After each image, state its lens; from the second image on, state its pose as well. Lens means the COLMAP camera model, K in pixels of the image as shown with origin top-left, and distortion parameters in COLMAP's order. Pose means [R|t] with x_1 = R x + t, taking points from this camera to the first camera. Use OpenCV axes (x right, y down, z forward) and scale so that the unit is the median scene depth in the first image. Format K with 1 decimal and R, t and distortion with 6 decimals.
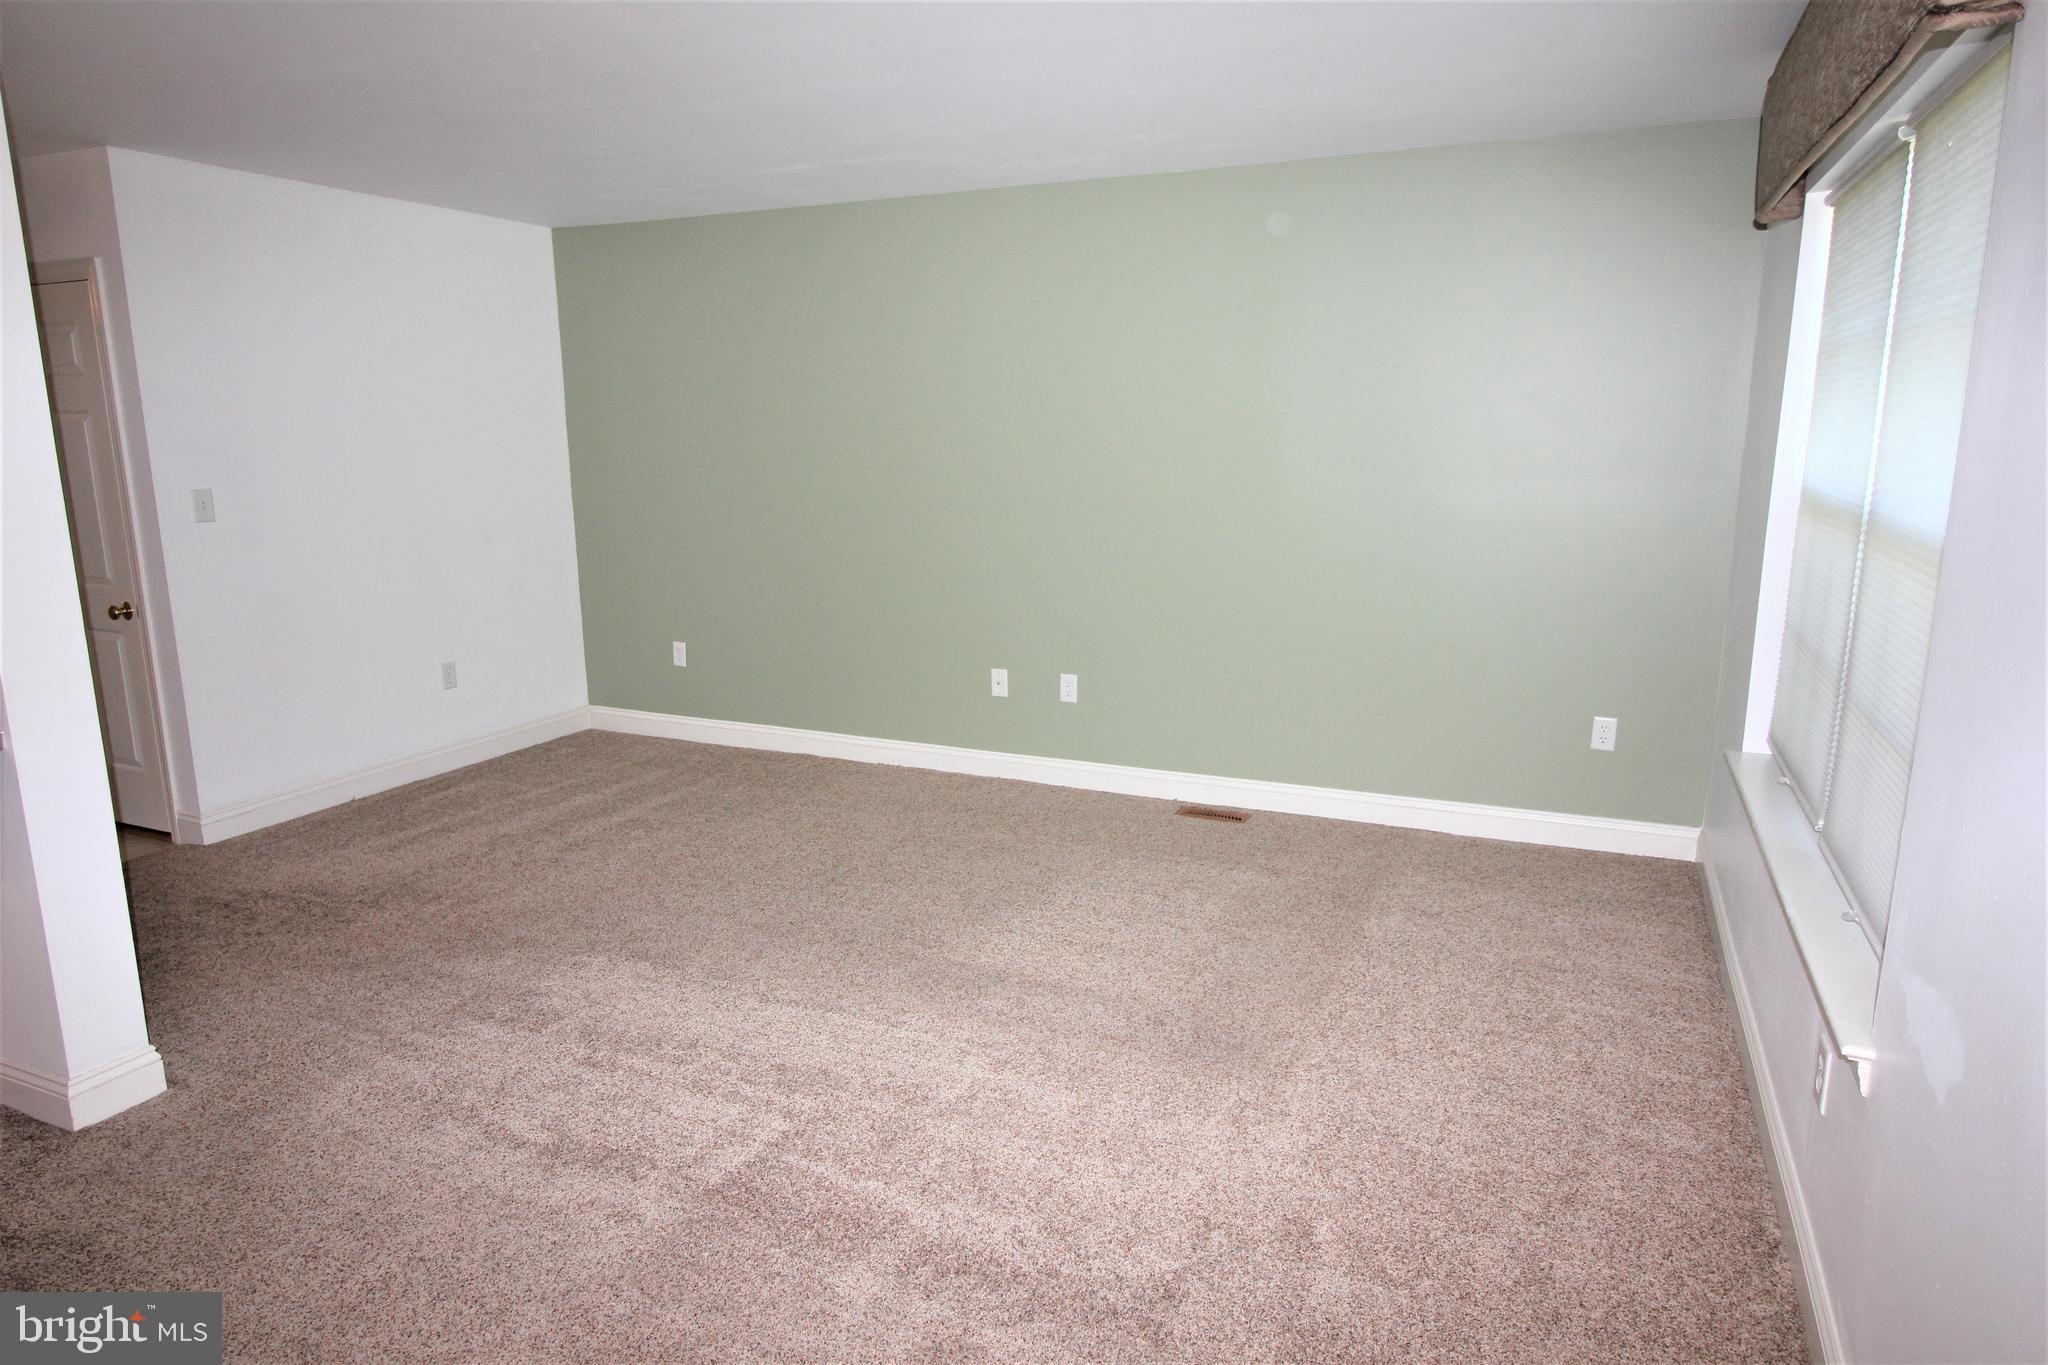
lens RADIAL K [[1271.7, 0, 1012.6], [0, 1271.7, 685.9], [0, 0, 1]] dist [0.007921, 0.002008]
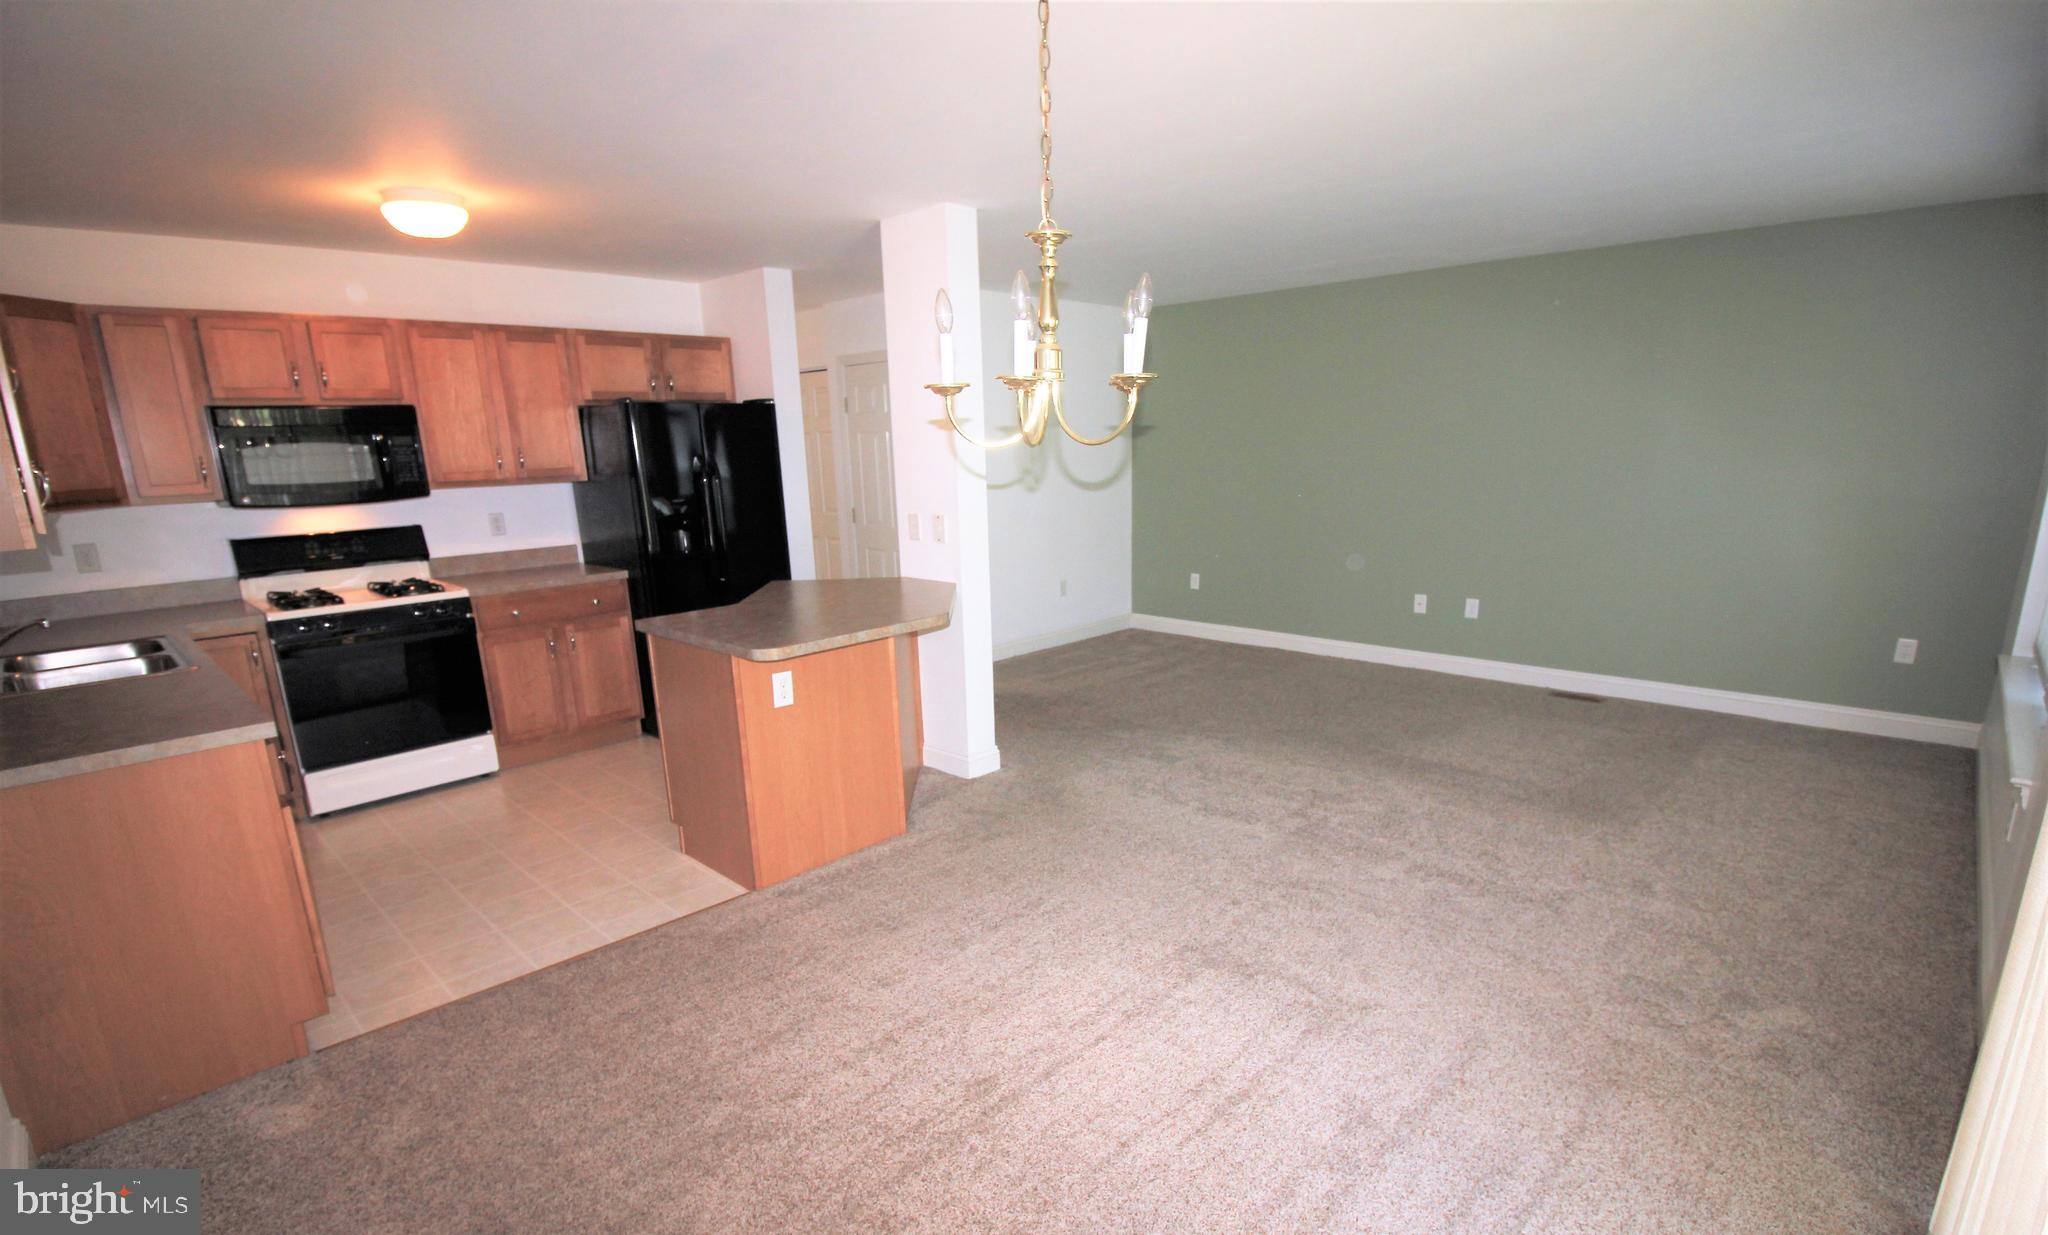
lens RADIAL K [[985.6, 0, 981.5], [0, 985.6, 691.4], [0, 0, 1]] dist [-0.026578, -0.002210]
pose [[0.933868, 0.064850, -0.351689, -0.119025], [-0.046472, 0.997088, 0.060458, 0.081694], [0.354585, -0.040116, 0.934163, -0.390025]]
